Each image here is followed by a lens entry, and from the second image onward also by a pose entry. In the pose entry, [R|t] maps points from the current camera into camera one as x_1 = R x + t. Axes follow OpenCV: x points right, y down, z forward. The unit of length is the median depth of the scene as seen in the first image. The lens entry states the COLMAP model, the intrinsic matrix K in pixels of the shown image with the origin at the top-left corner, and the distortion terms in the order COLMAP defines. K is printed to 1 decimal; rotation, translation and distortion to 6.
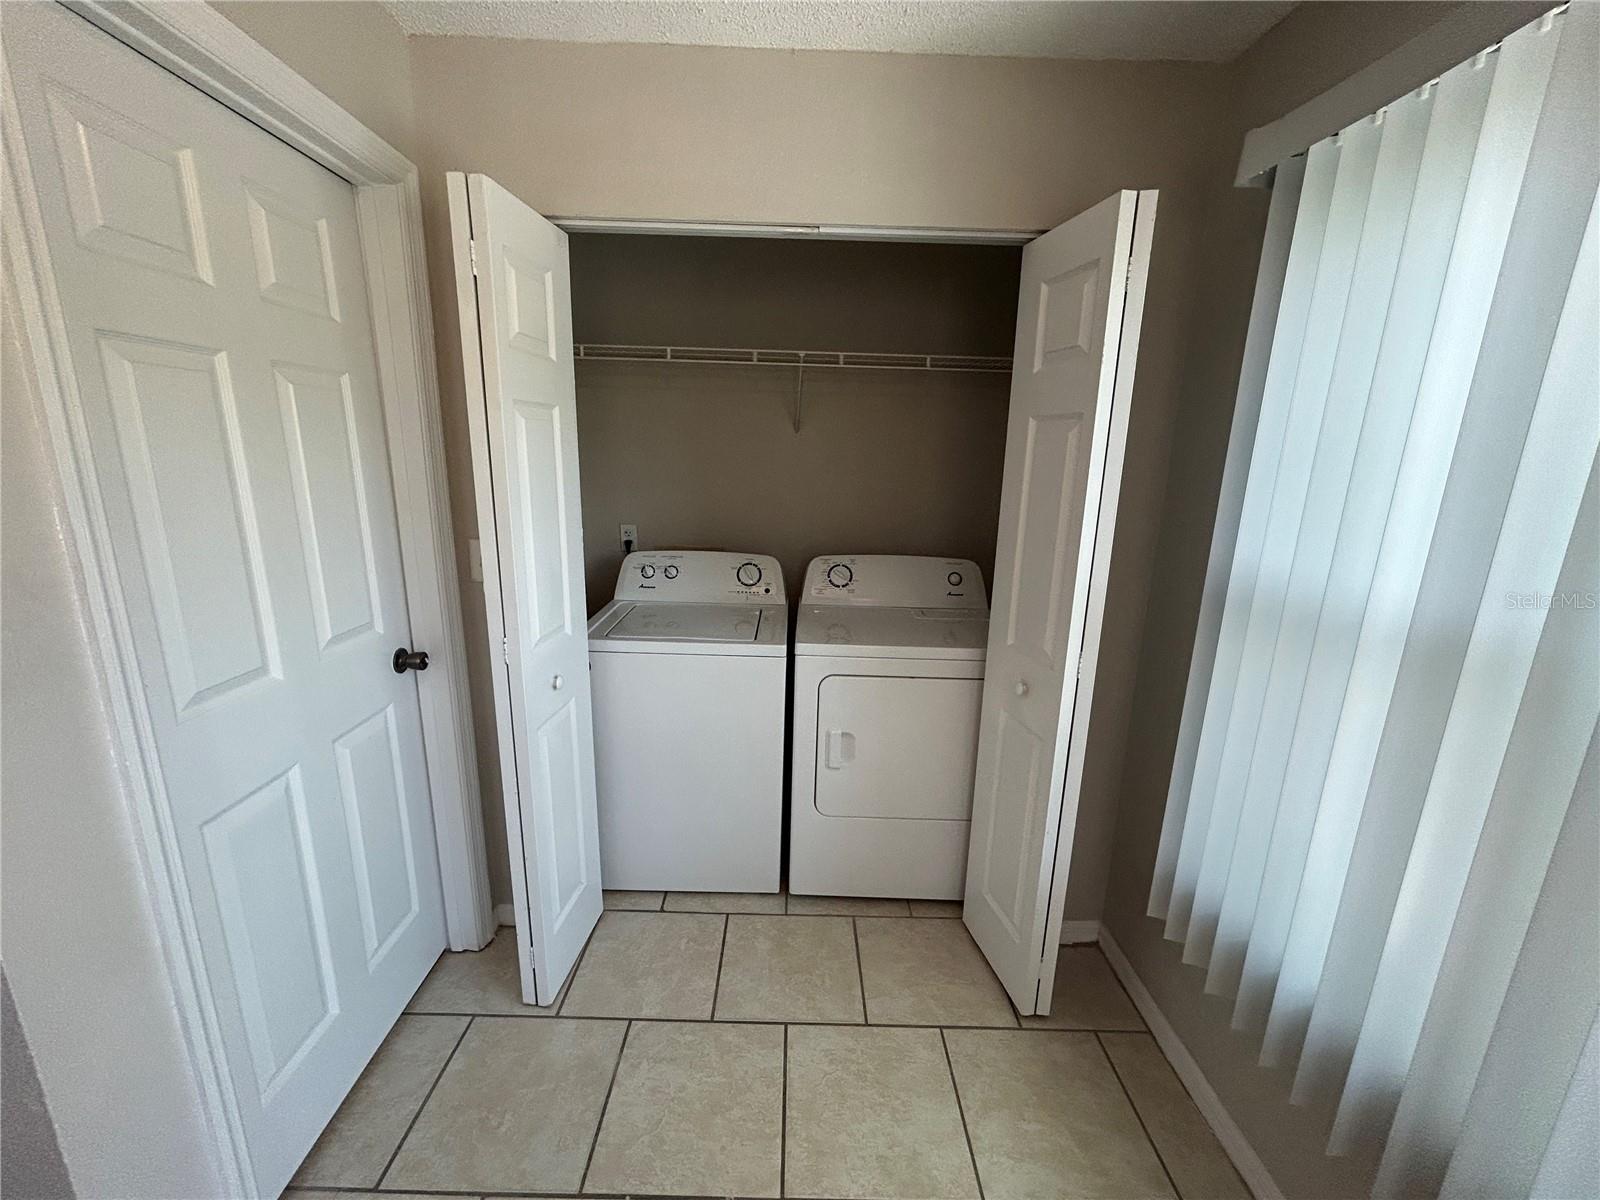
lens RADIAL K [[641.6, 0, 793.5], [0, 641.6, 599.6], [0, 0, 1]] dist [0.000717, 0.000205]
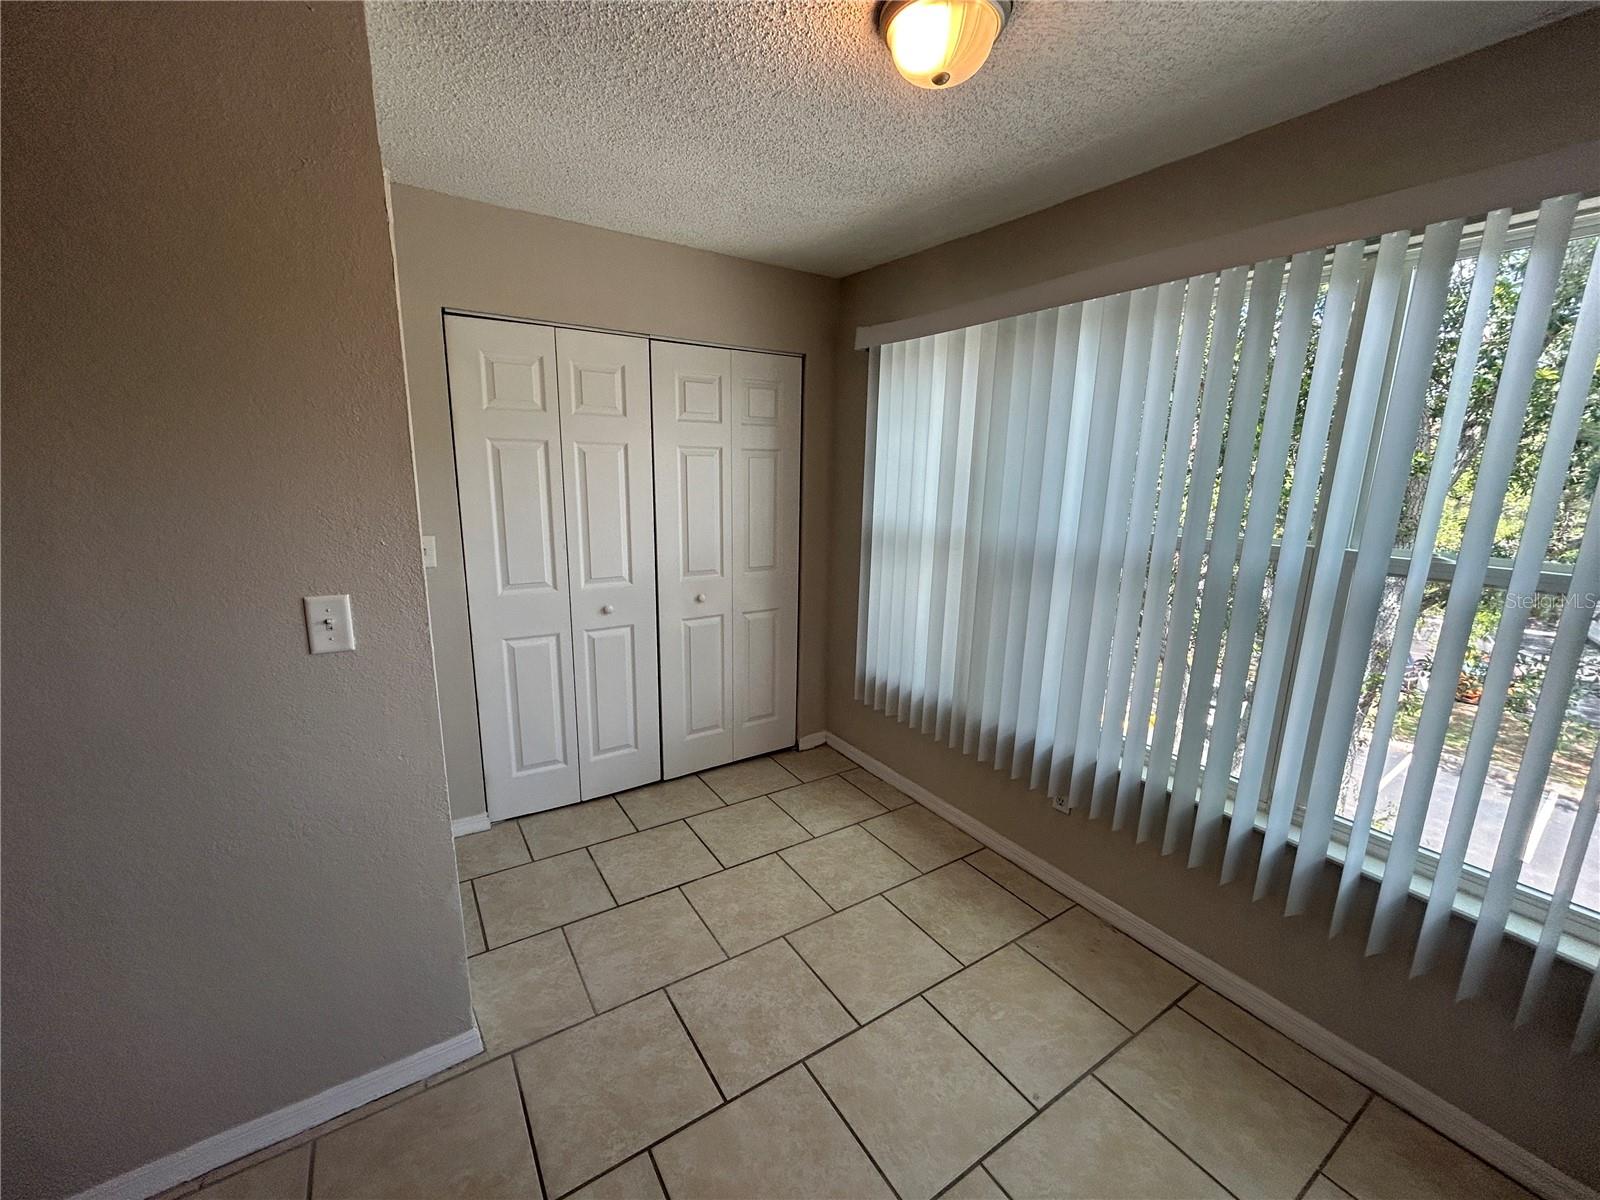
lens RADIAL K [[641.6, 0, 793.5], [0, 641.6, 599.6], [0, 0, 1]] dist [0.000717, 0.000205]
pose [[0.840361, -0.117276, 0.529189, -0.810076], [0.122705, 0.992128, 0.025012, 0.145369], [-0.527956, 0.043915, 0.848136, -0.779827]]
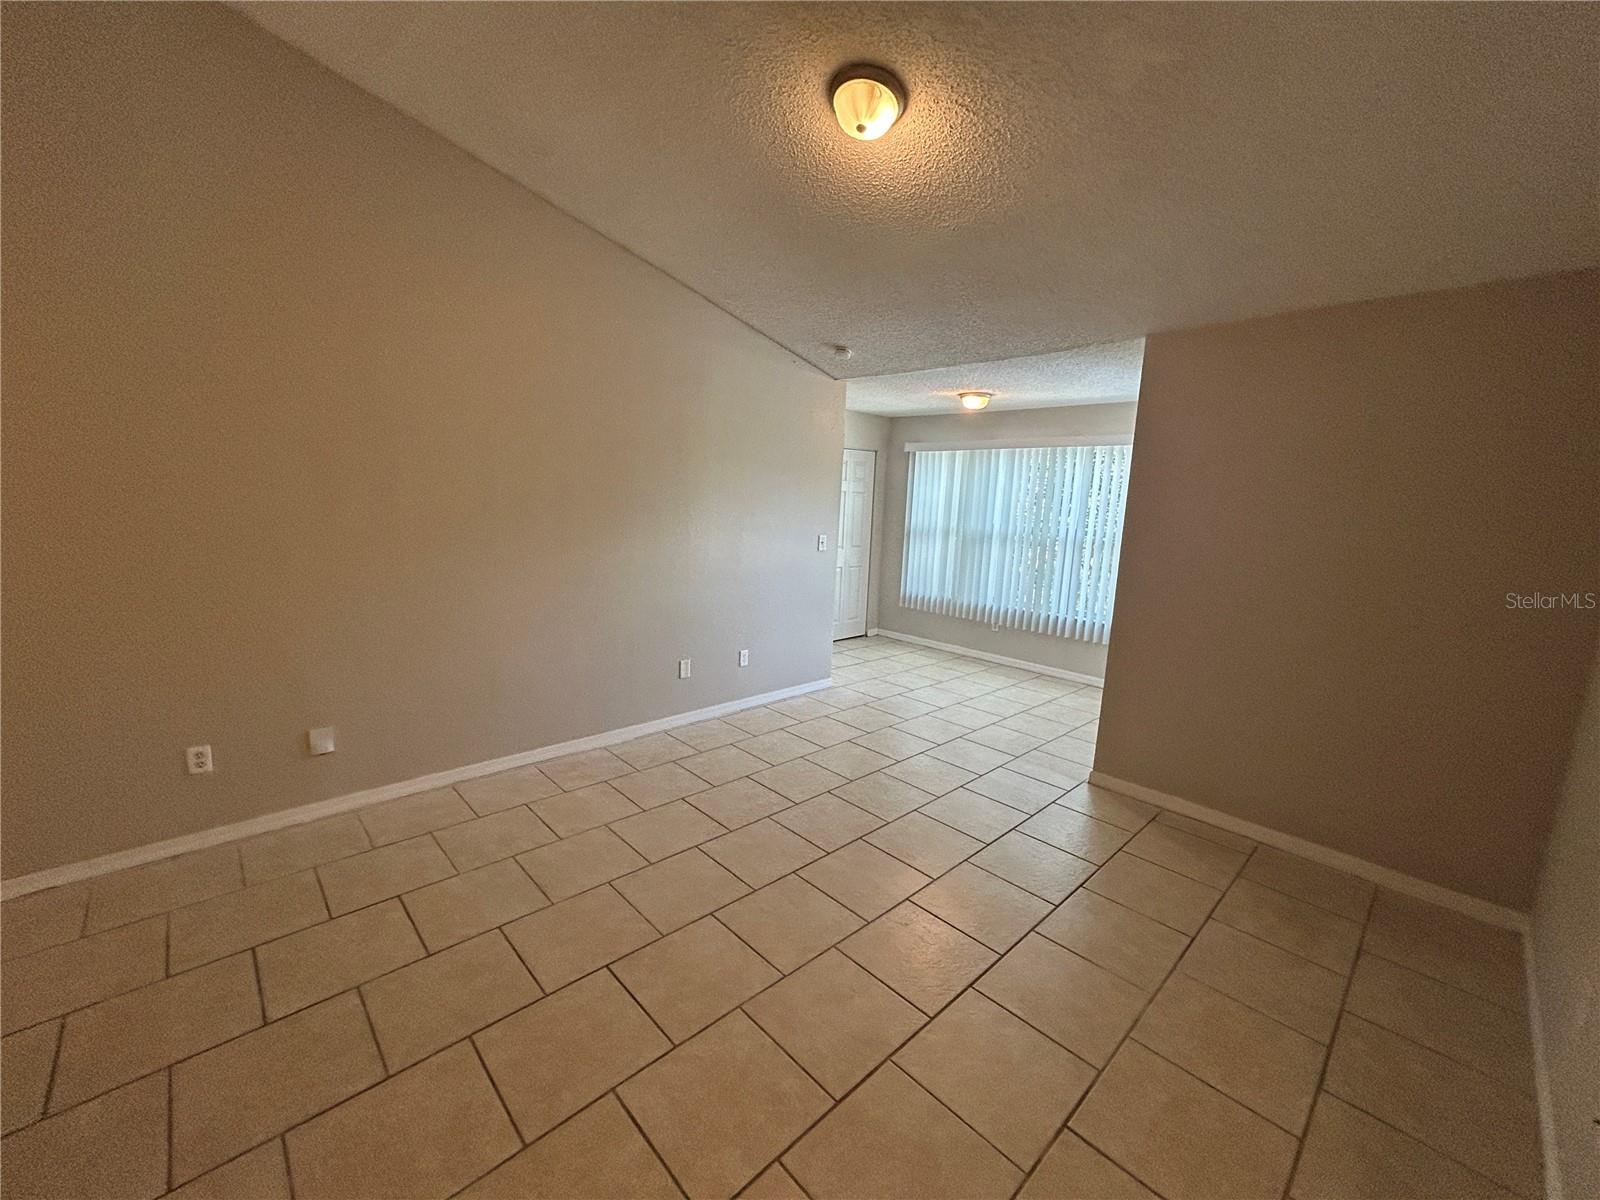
lens RADIAL K [[641.6, 0, 793.5], [0, 641.6, 599.6], [0, 0, 1]] dist [0.000717, 0.000205]
pose [[0.734057, -0.101715, 0.671427, -3.780413], [0.131437, 0.991303, 0.006477, 0.421783], [-0.666247, 0.083496, 0.741042, -2.284755]]
